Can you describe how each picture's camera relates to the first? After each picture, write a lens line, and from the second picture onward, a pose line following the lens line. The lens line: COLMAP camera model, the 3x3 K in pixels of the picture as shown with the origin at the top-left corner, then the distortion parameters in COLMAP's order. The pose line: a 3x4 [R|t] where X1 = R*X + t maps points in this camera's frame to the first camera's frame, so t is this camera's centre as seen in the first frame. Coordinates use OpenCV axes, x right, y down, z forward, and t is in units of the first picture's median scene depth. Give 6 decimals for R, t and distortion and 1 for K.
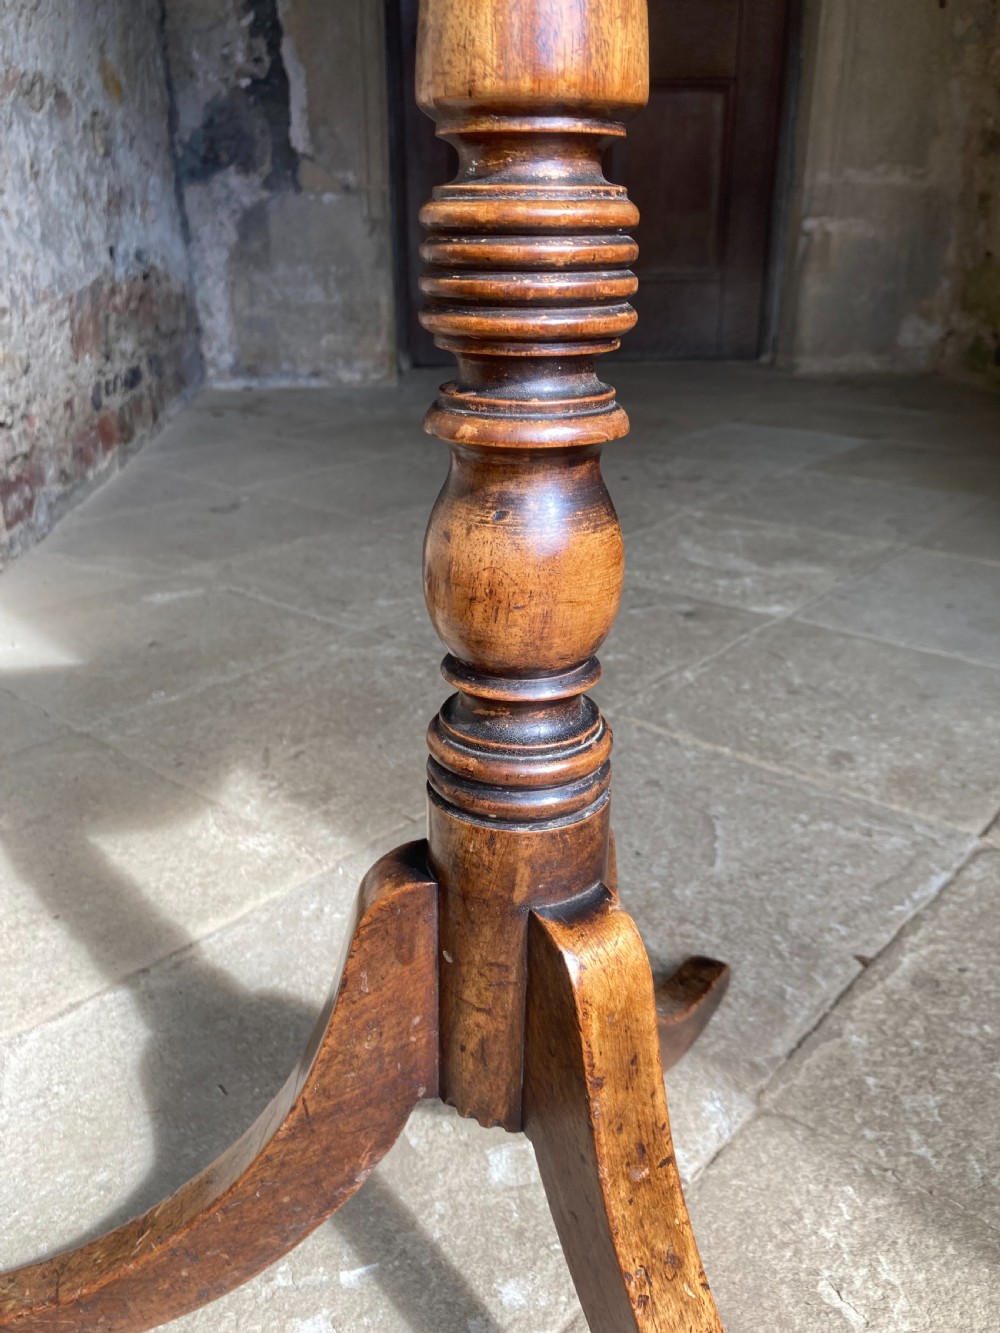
lens RADIAL K [[1105.0, 0, 501.7], [0, 1105.0, 659.2], [0, 0, 1]] dist [-0.017798, 0.035239]
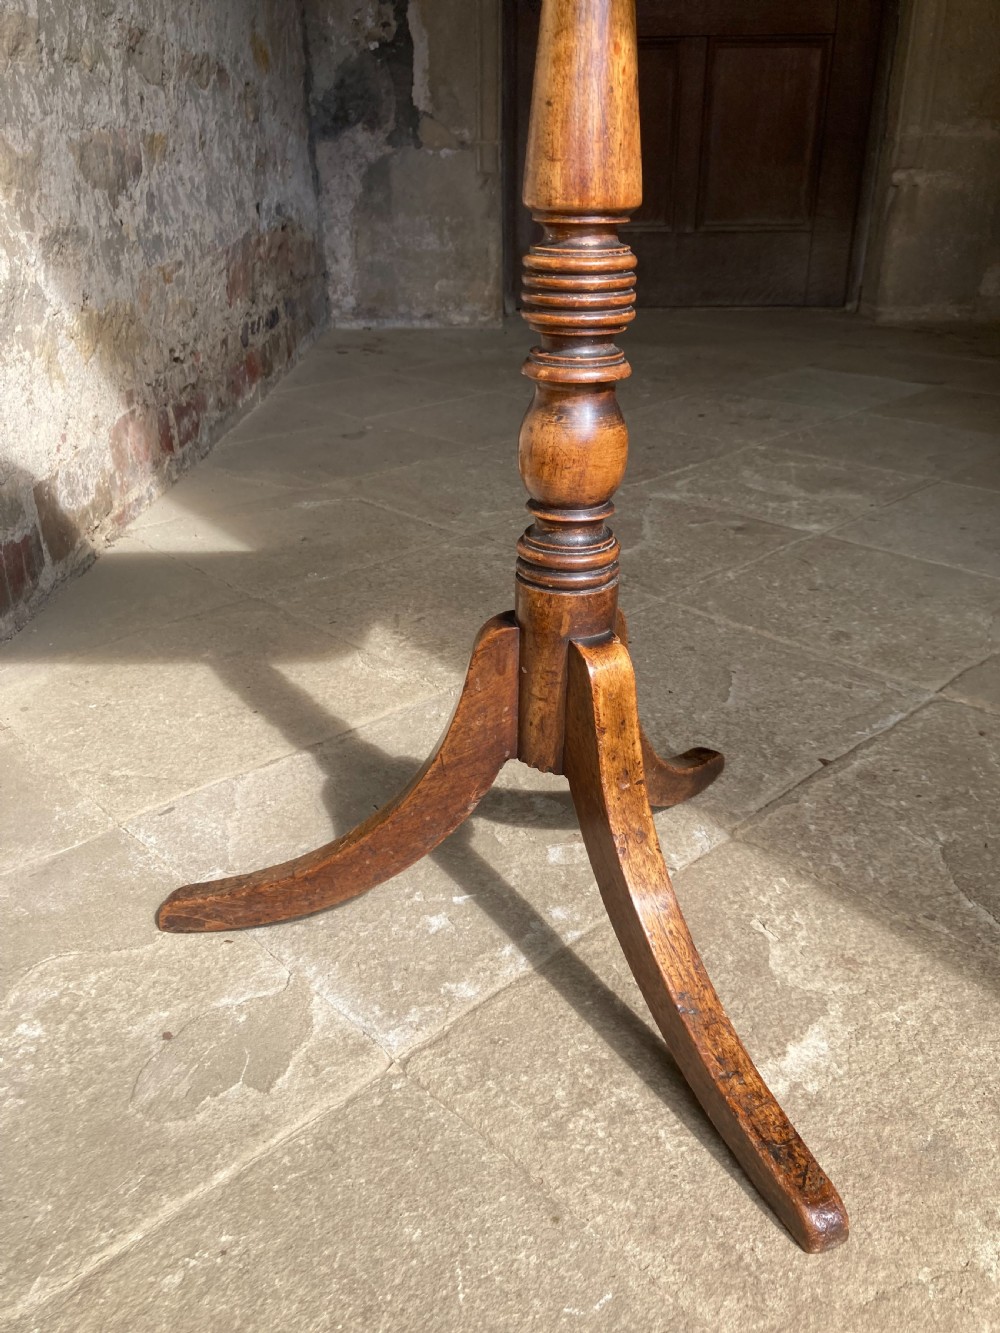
lens RADIAL K [[1091.3, 0, 501.9], [0, 1091.3, 660.5], [0, 0, 1]] dist [-0.006158, 0.019389]
pose [[0.995779, 0.038061, -0.083524, 0.013238], [-0.033308, 0.997785, 0.057574, 0.032766], [0.085531, -0.054548, 0.994841, -0.164076]]
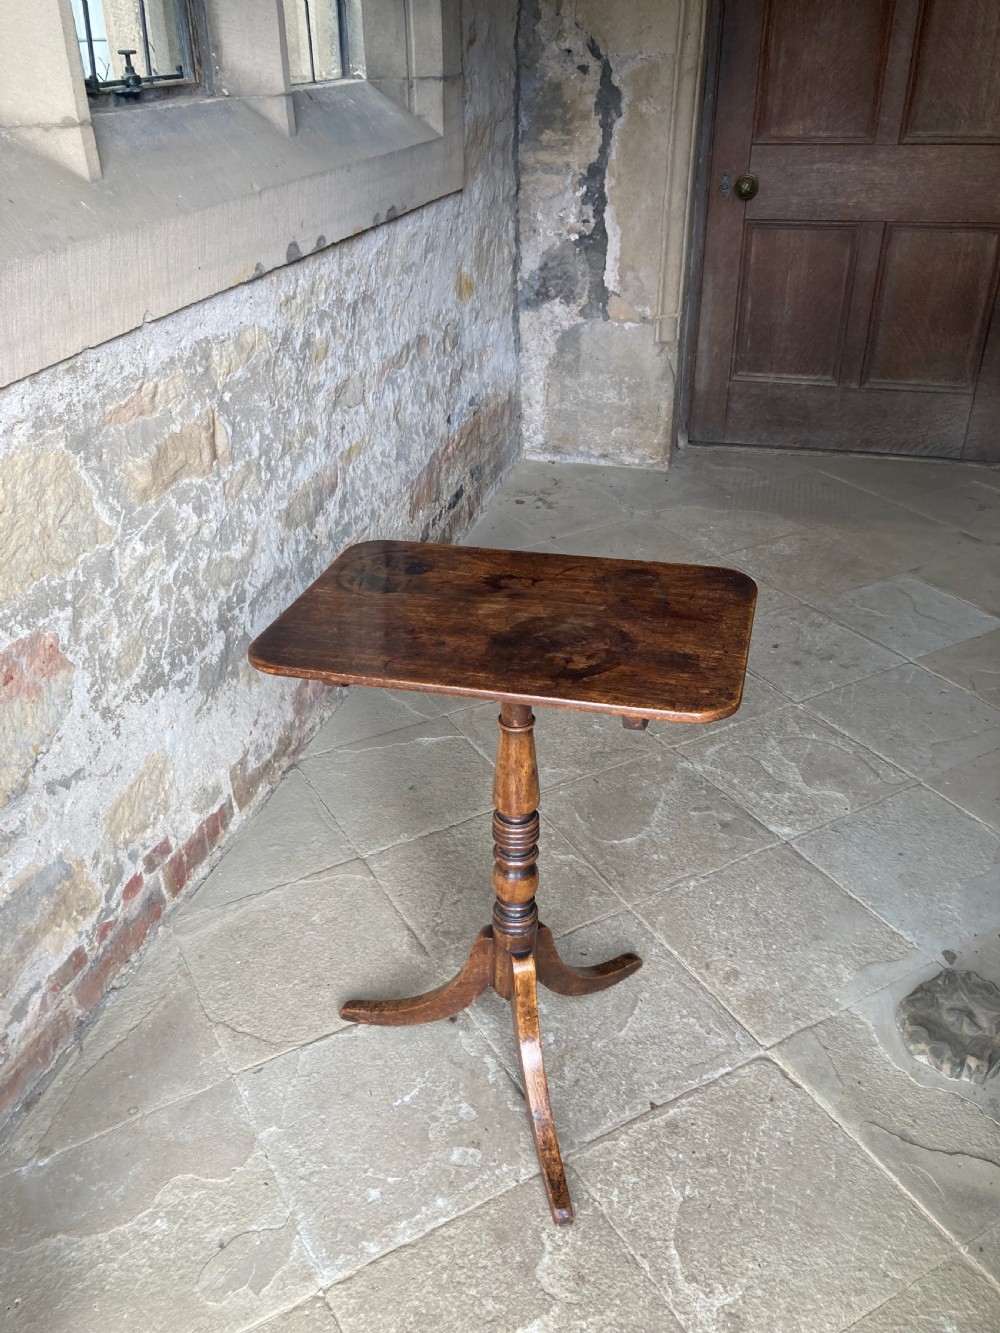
lens RADIAL K [[1078.4, 0, 501.4], [0, 1078.4, 661.1], [0, 0, 1]] dist [0.003808, 0.015471]
pose [[0.941858, 0.165222, -0.292583, 0.216635], [-0.122361, 0.979618, 0.159297, -0.370546], [0.312939, -0.114235, 0.942878, -0.420419]]
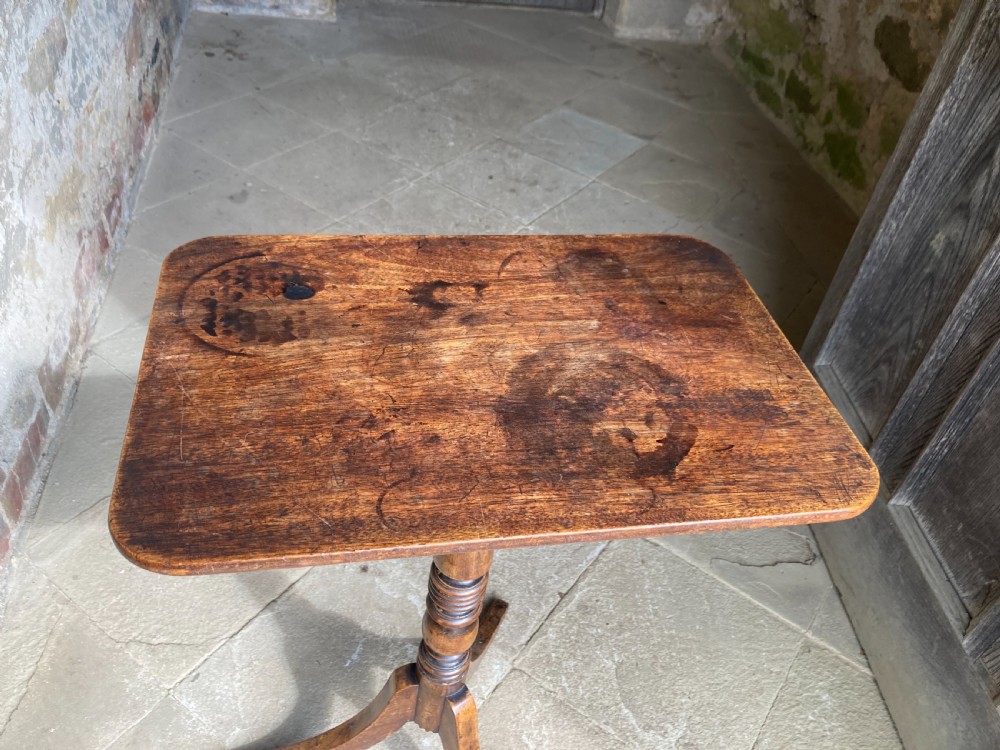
lens RADIAL K [[818.6, 0, 501.3], [0, 818.6, 364.8], [0, 0, 1]] dist [-0.006158, 0.019389]
pose [[0.987565, 0.040174, 0.151994, -0.050555], [-0.088500, 0.941126, 0.326265, -0.348126], [-0.129939, -0.335660, 0.932978, -0.241374]]
